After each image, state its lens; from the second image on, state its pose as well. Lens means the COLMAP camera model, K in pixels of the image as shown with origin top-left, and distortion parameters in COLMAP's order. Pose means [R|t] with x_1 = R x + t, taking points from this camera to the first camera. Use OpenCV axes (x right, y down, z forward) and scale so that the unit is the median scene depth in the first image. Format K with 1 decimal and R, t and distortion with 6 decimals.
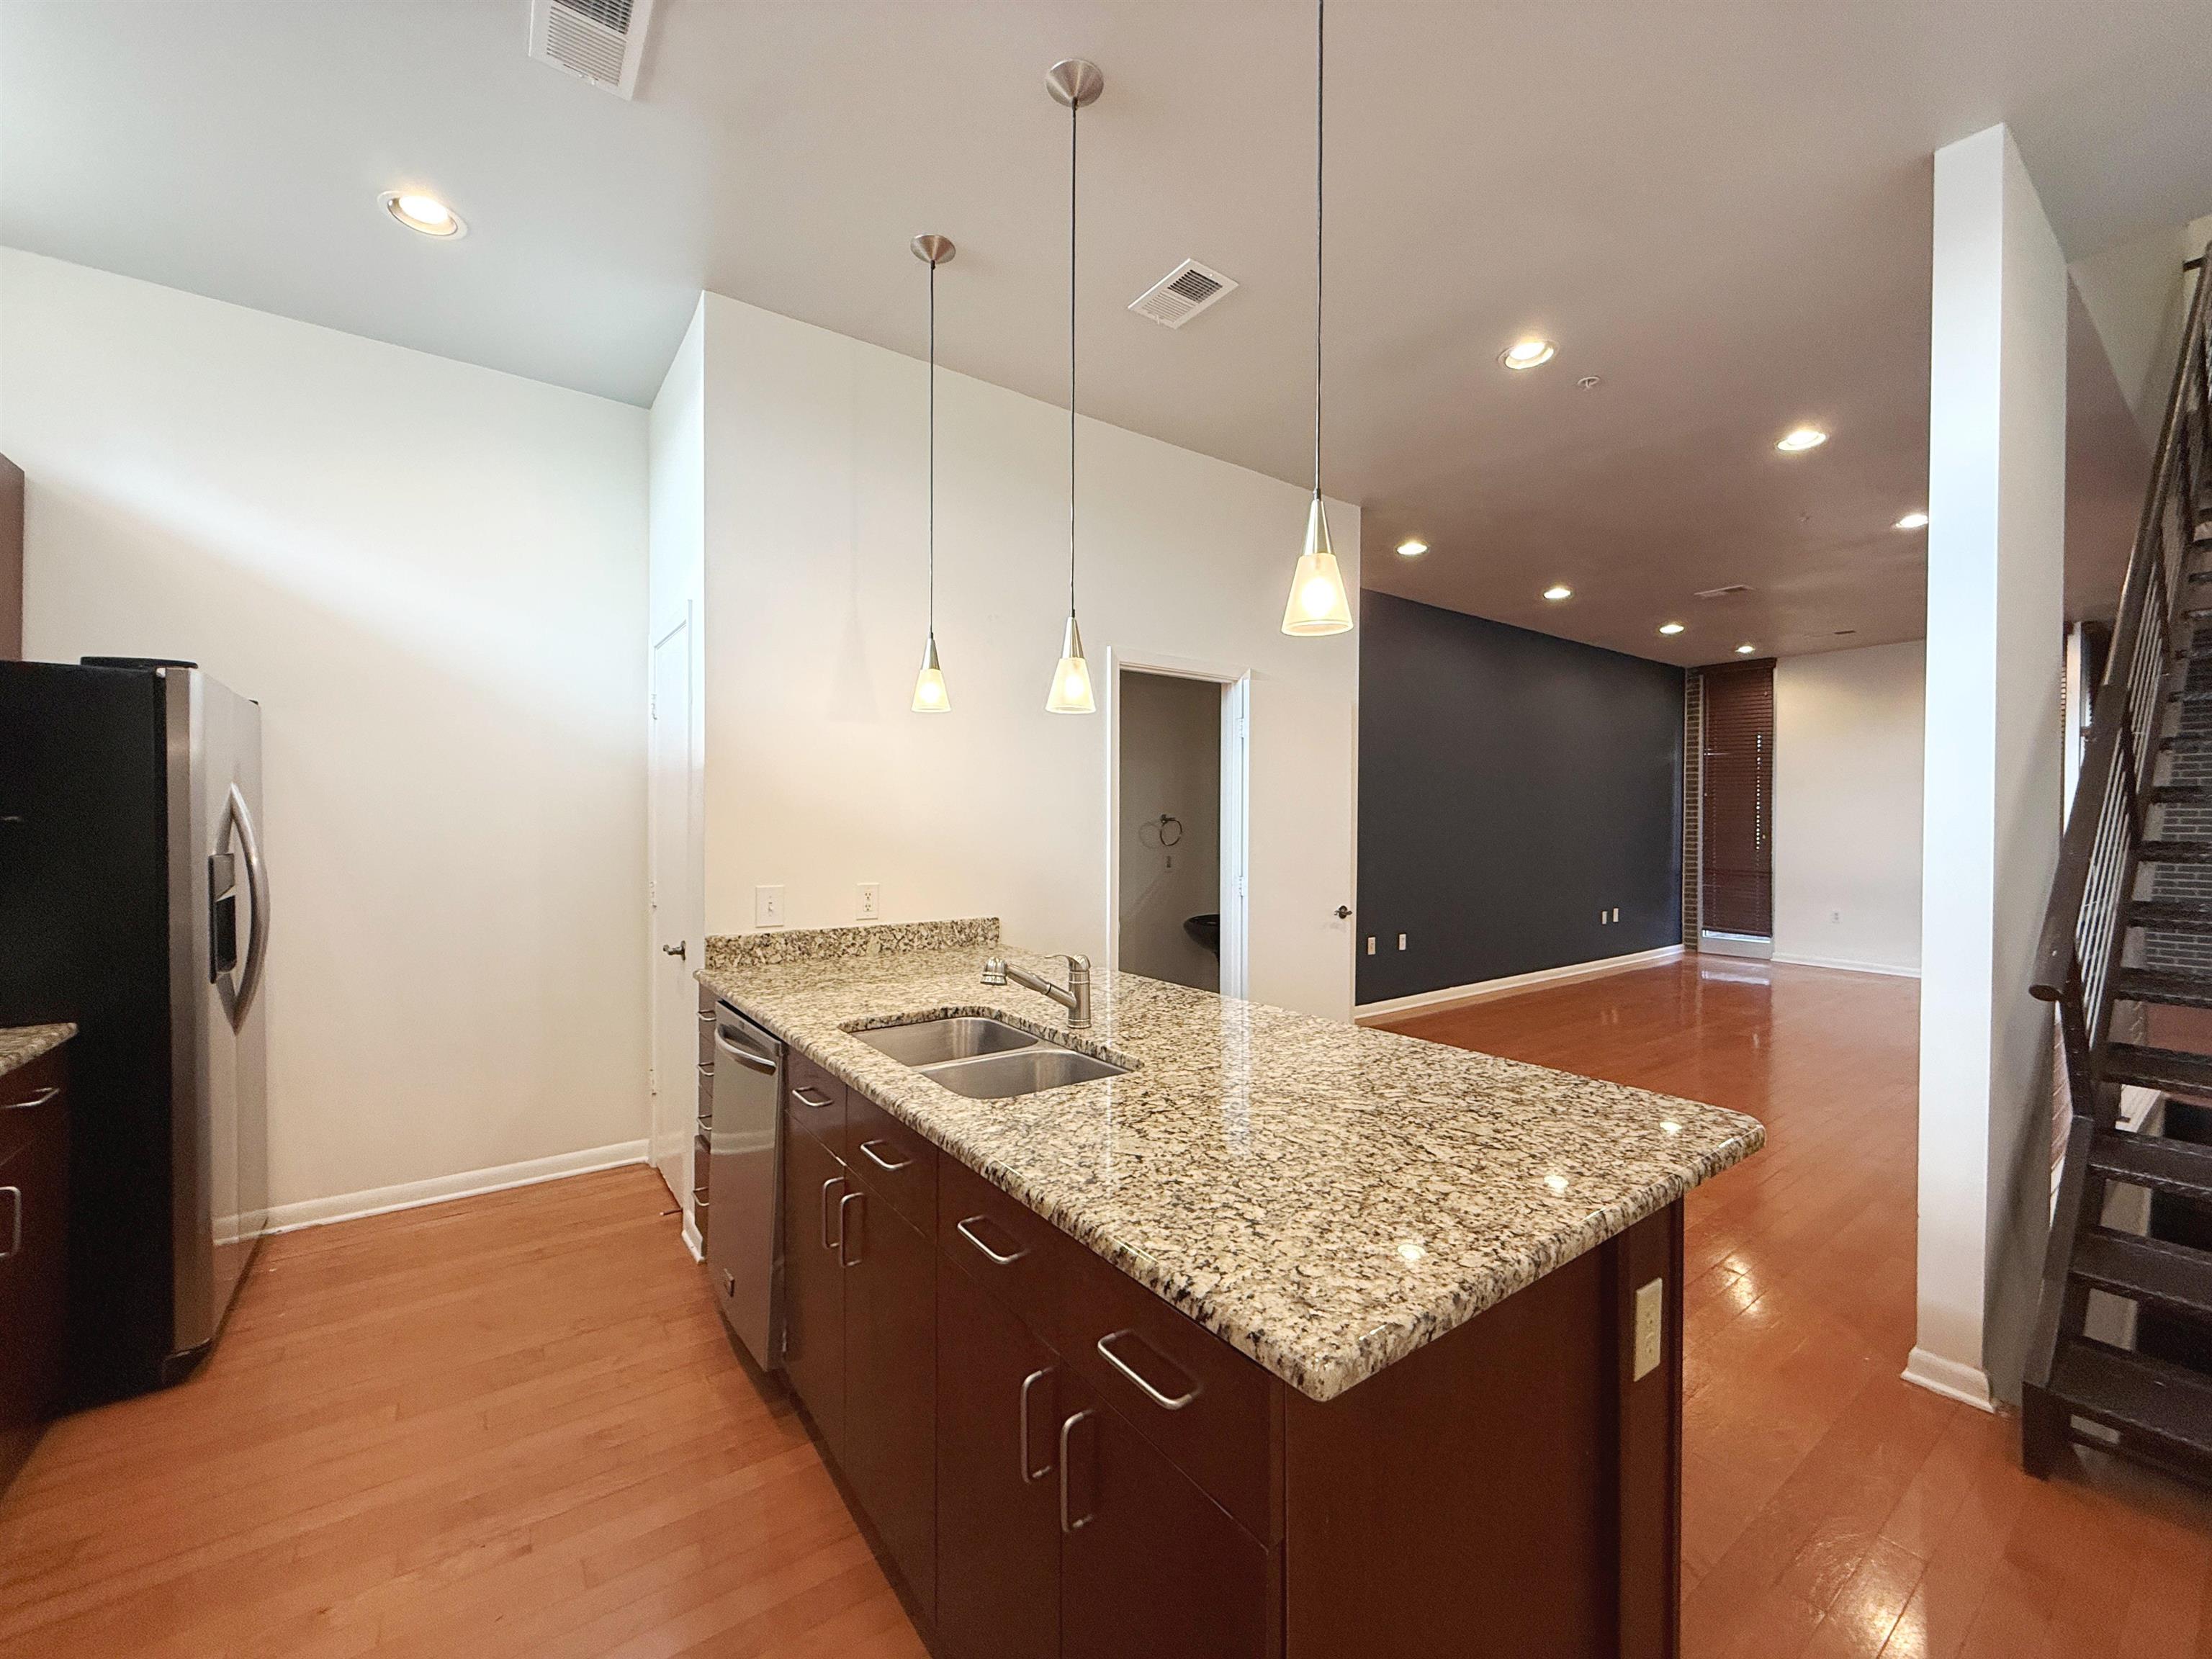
lens RADIAL K [[880.7, 0, 1101.6], [0, 880.7, 828.5], [0, 0, 1]] dist [-0.001225, 0.000866]
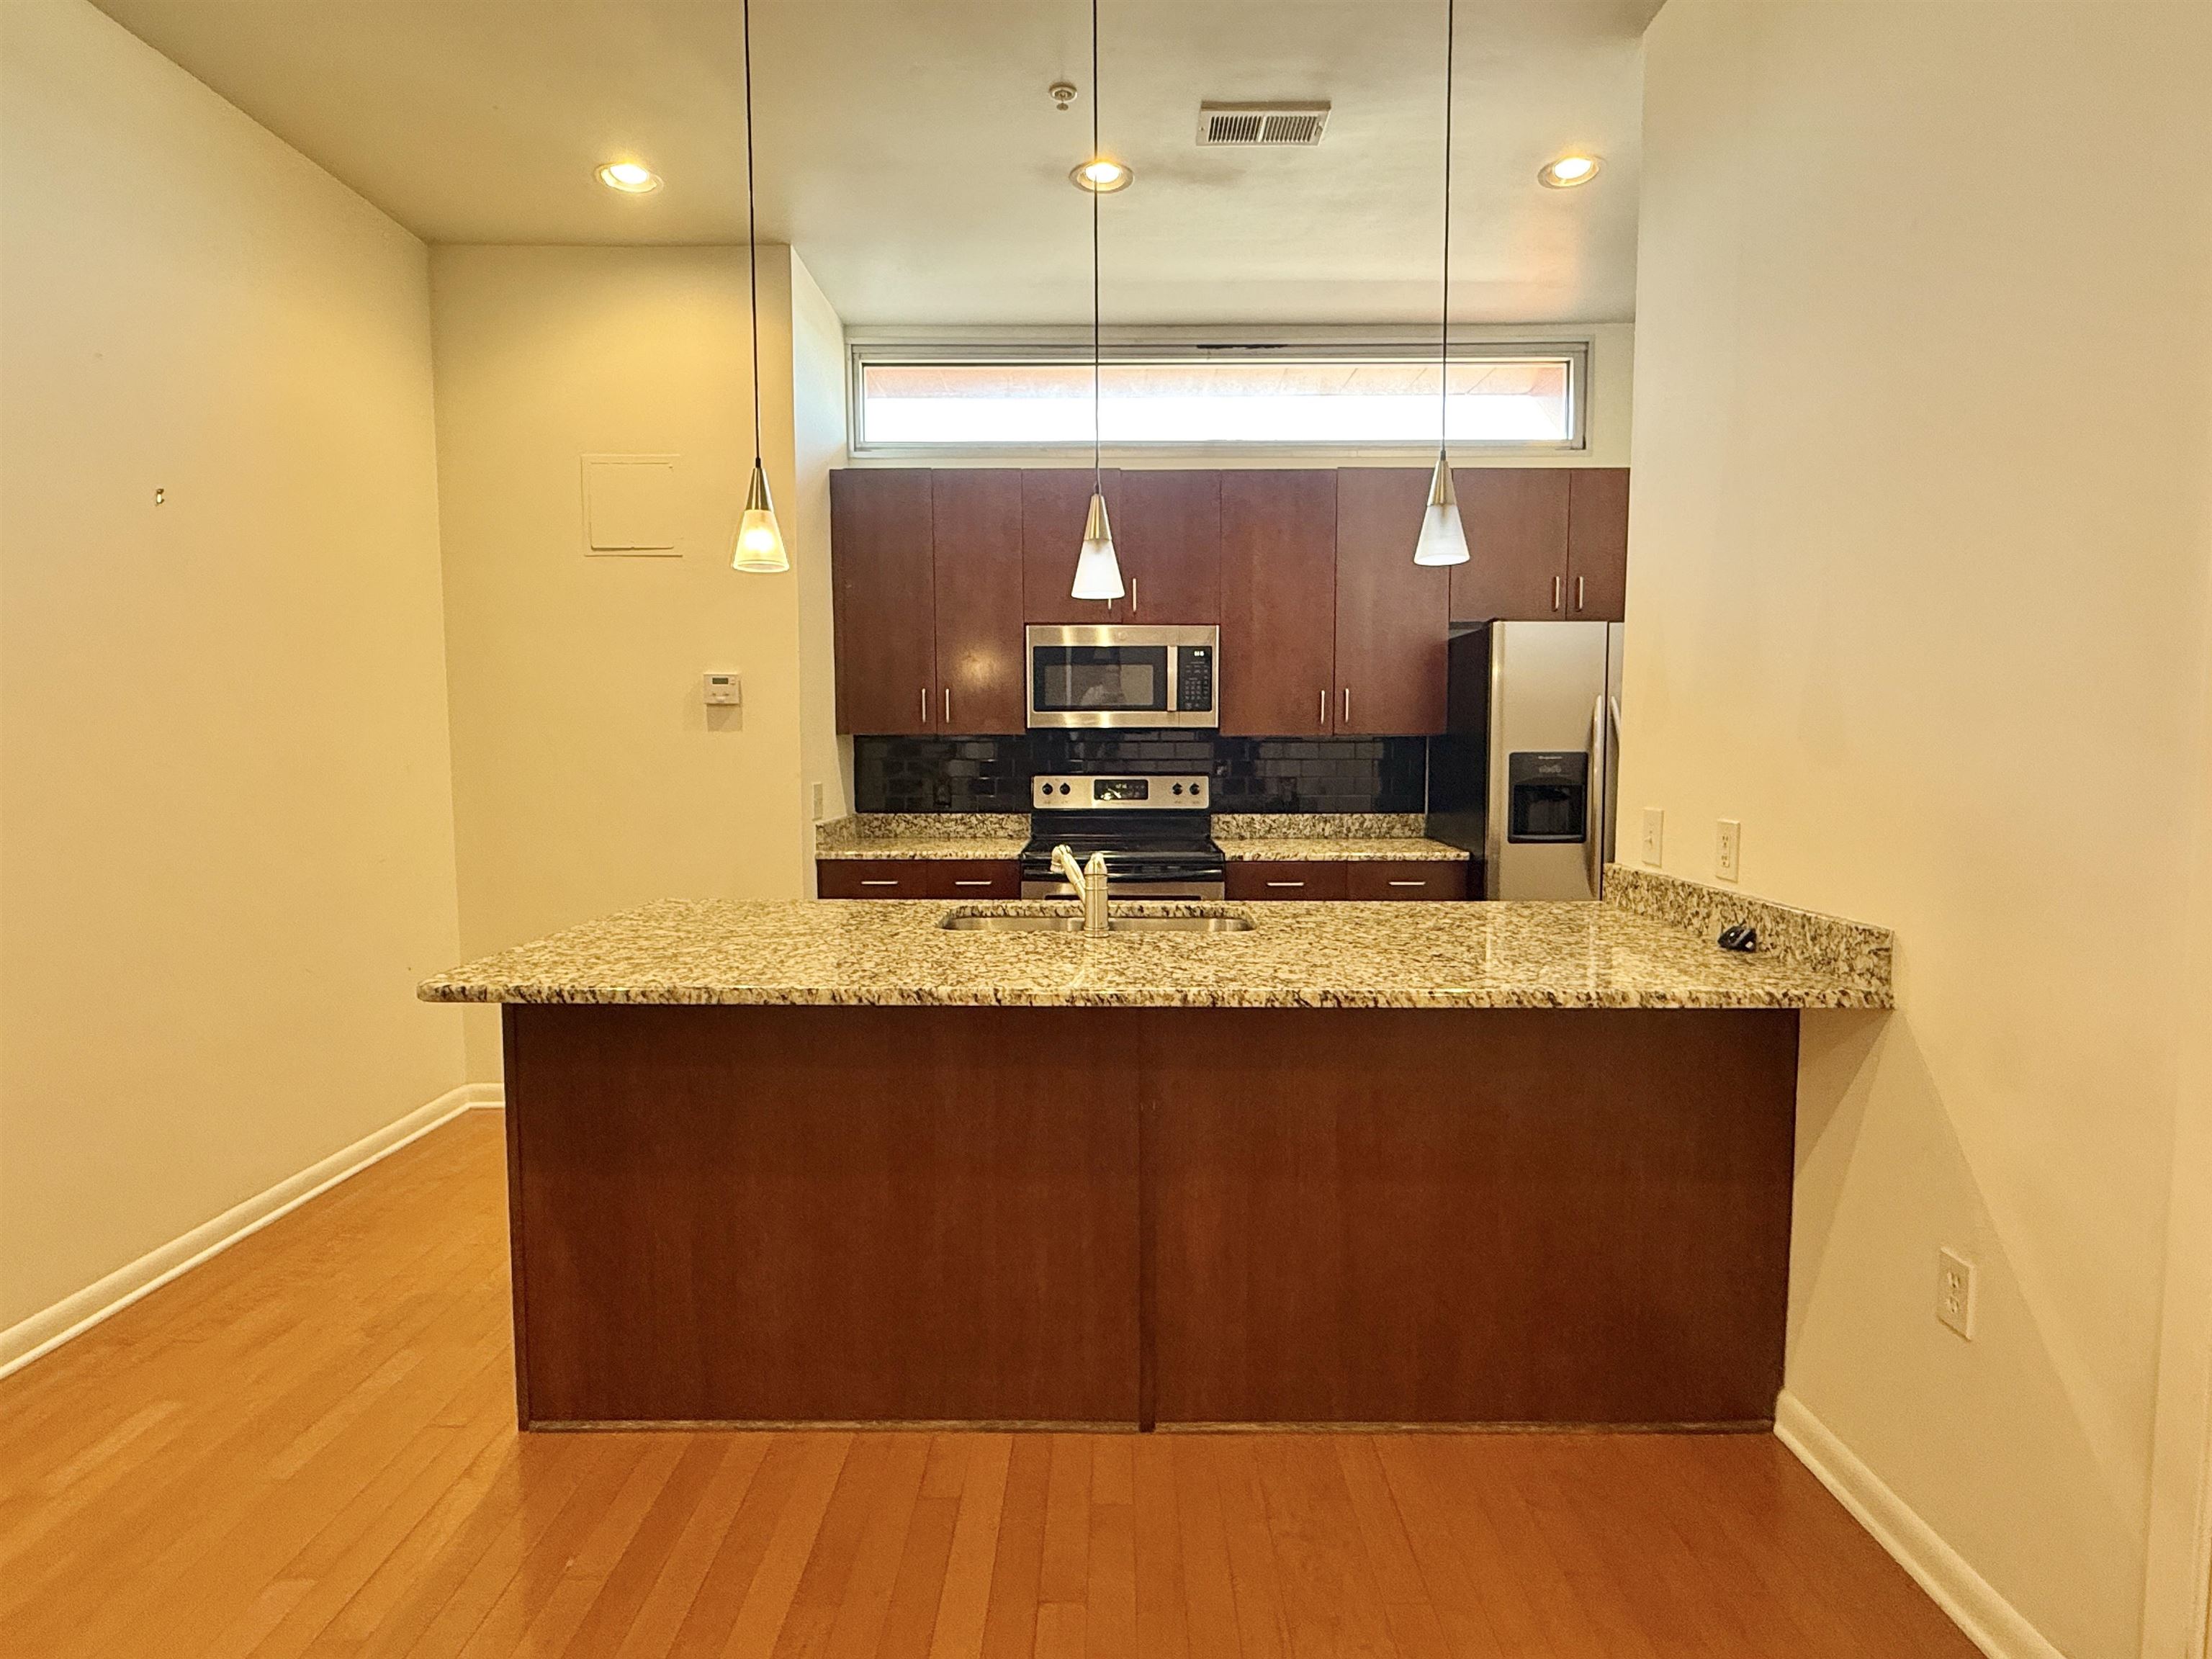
lens RADIAL K [[1152.8, 0, 1106.8], [0, 1152.8, 819.0], [0, 0, 1]] dist [-0.006568, -0.000715]
pose [[-0.590593, 0.052382, -0.805268, 1.000311], [-0.006869, 0.997529, 0.069926, 0.015889], [0.806940, 0.046829, -0.588773, 1.825040]]
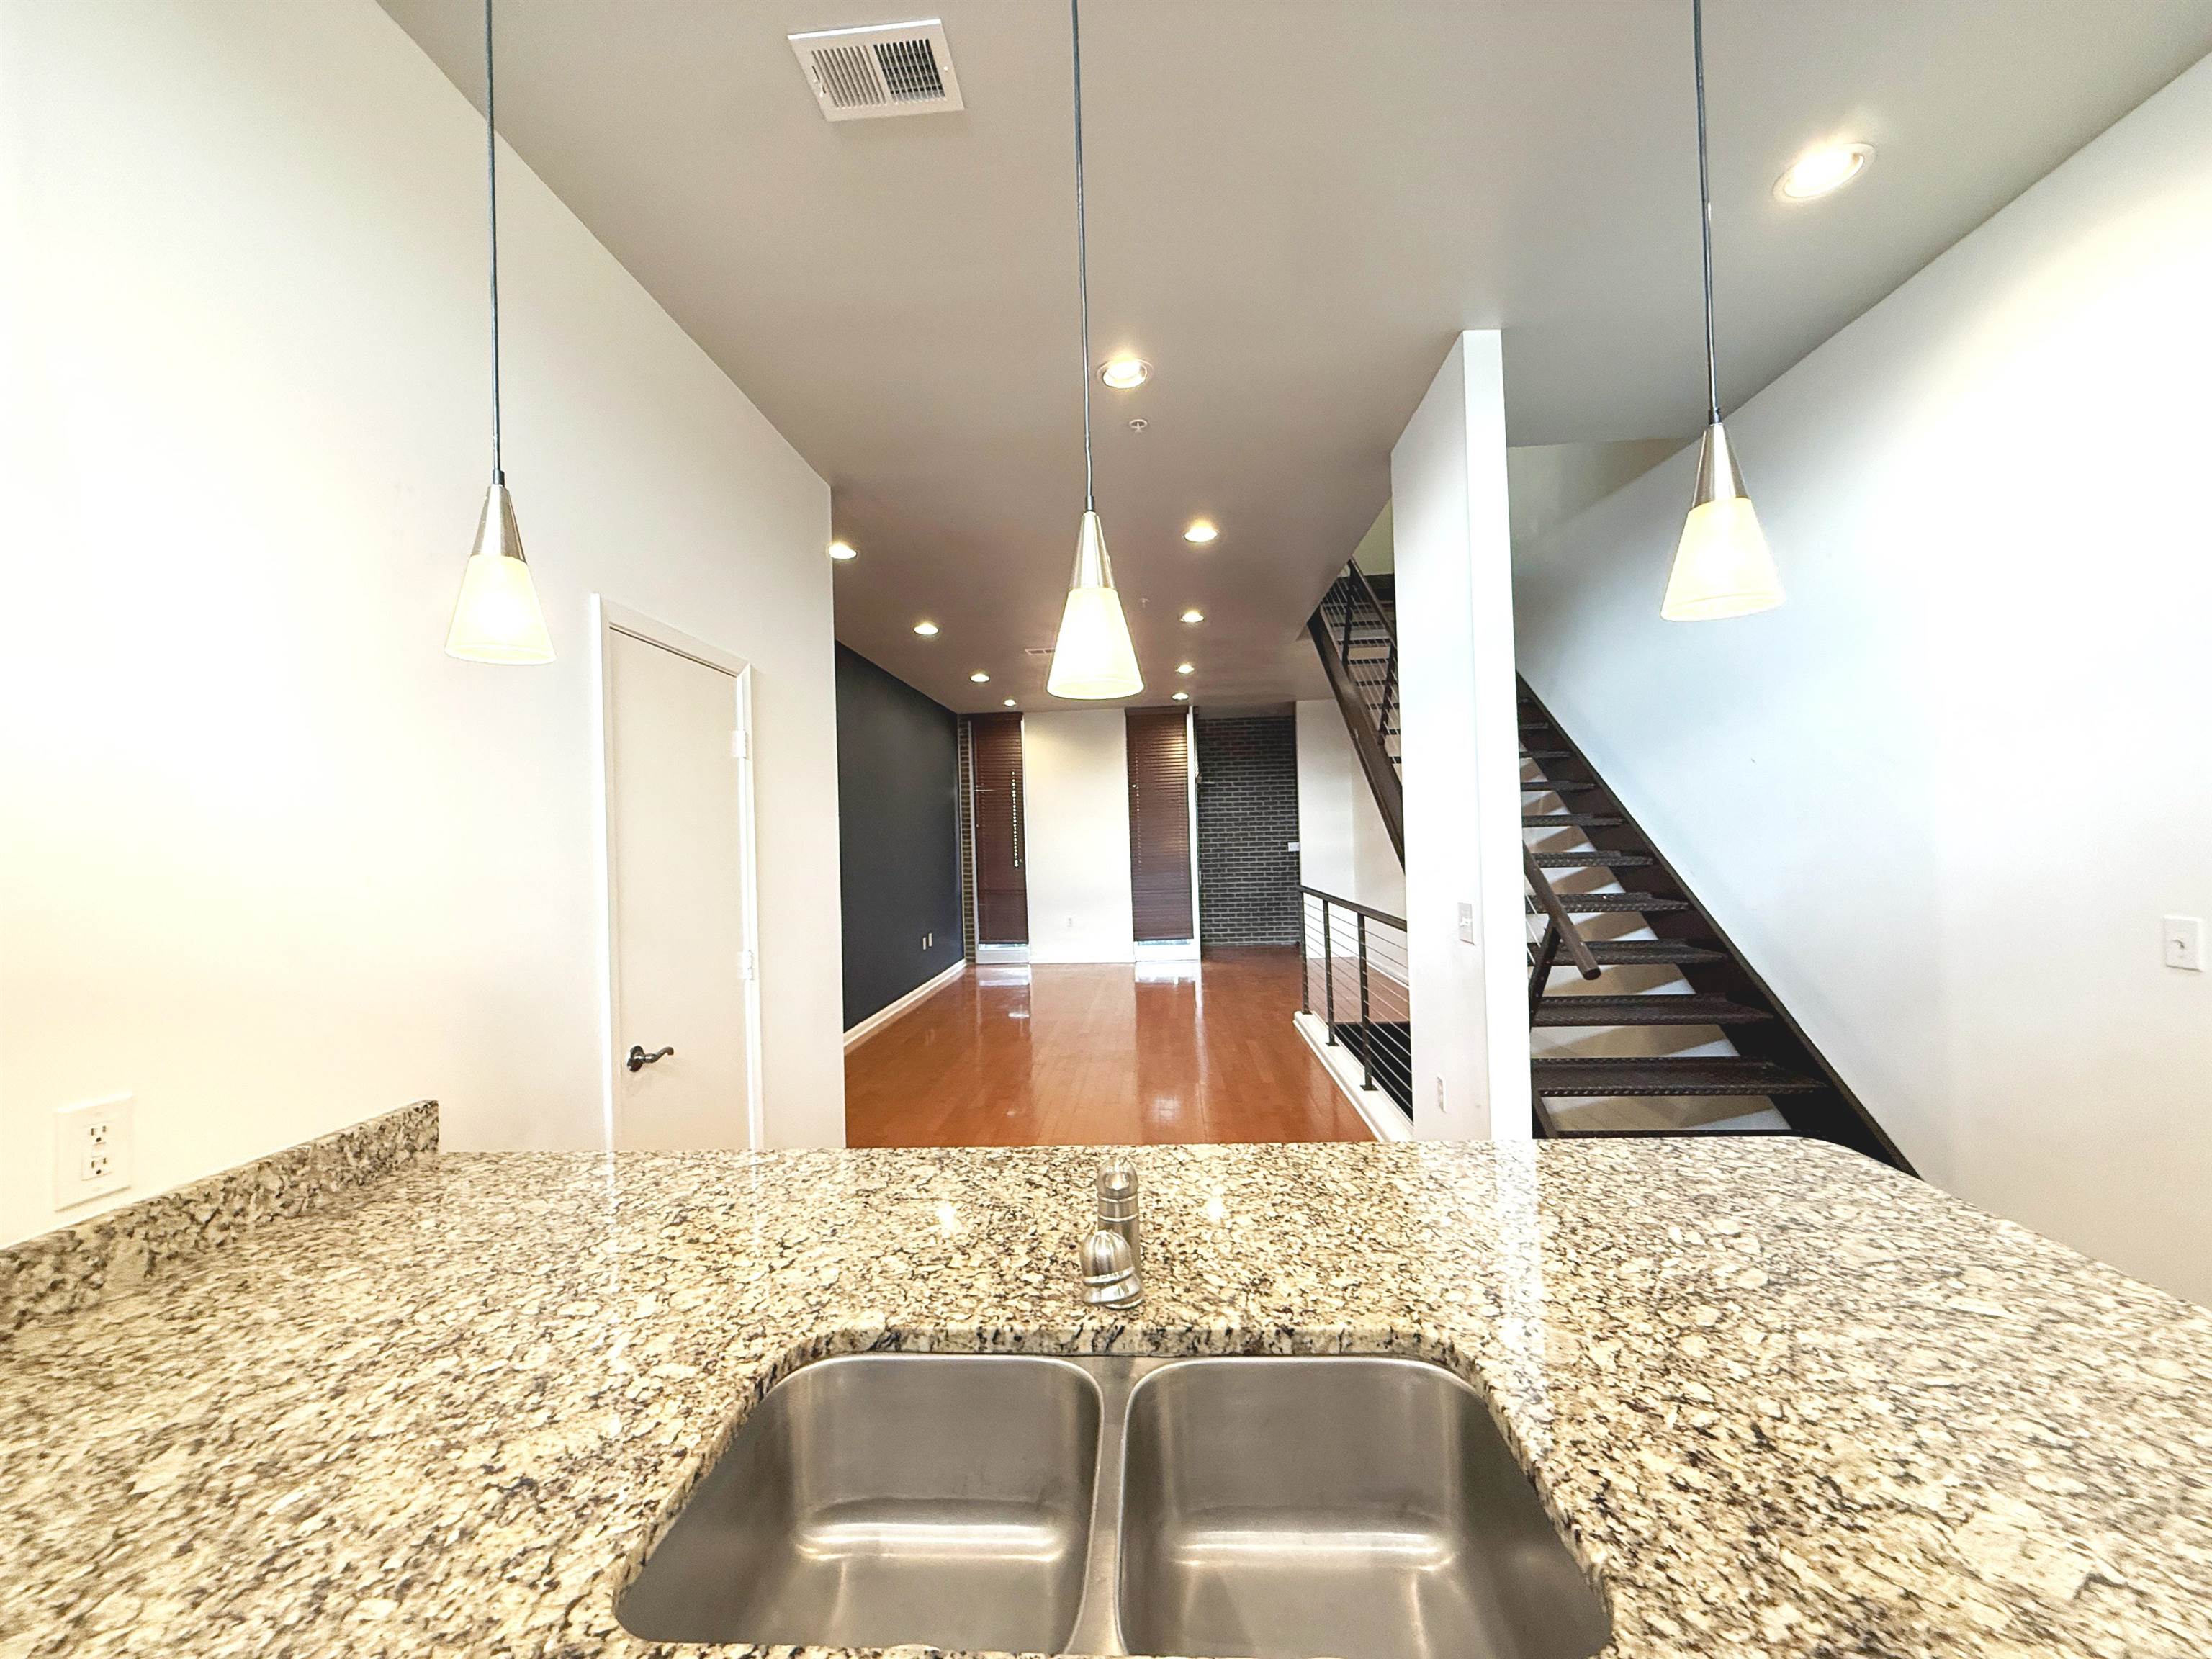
lens RADIAL K [[880.7, 0, 1103.9], [0, 880.7, 829.5], [0, 0, 1]] dist [-0.001225, 0.000866]
pose [[0.638516, -0.014619, 0.769470, -0.453195], [0.040897, 0.999051, -0.014956, -0.046901], [-0.768521, 0.041019, 0.638508, 0.706286]]
